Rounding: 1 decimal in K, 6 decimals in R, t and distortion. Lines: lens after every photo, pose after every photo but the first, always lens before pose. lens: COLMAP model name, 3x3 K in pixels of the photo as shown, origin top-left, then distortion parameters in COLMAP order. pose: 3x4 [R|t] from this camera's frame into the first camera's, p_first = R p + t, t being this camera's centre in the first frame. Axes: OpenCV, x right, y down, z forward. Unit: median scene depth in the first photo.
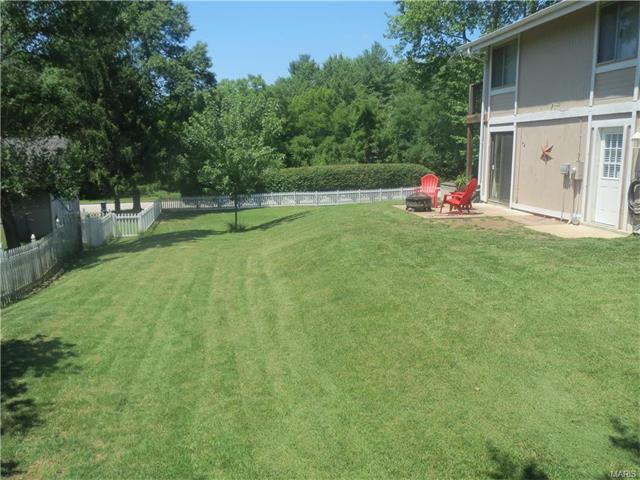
lens RADIAL K [[543.2, 0, 318.2], [0, 543.2, 236.3], [0, 0, 1]] dist [-0.005417, 0.001223]
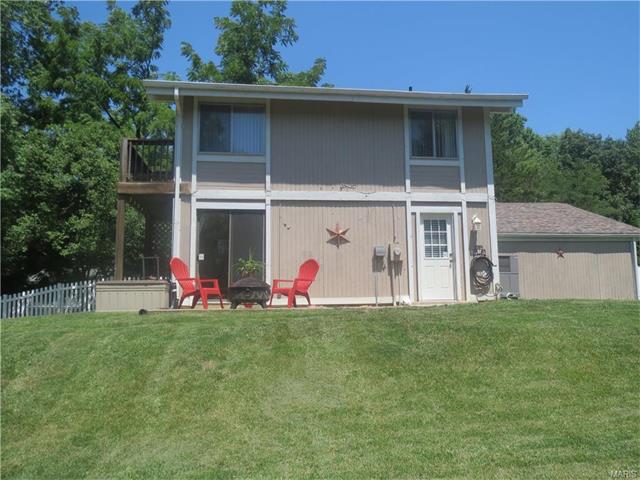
lens RADIAL K [[543.2, 0, 318.2], [0, 543.2, 236.3], [0, 0, 1]] dist [-0.005417, 0.001223]
pose [[0.010529, 0.072361, 0.997323, -0.560035], [0.168122, 0.983052, -0.073101, -0.104557], [-0.985710, 0.168442, -0.001815, 1.173501]]
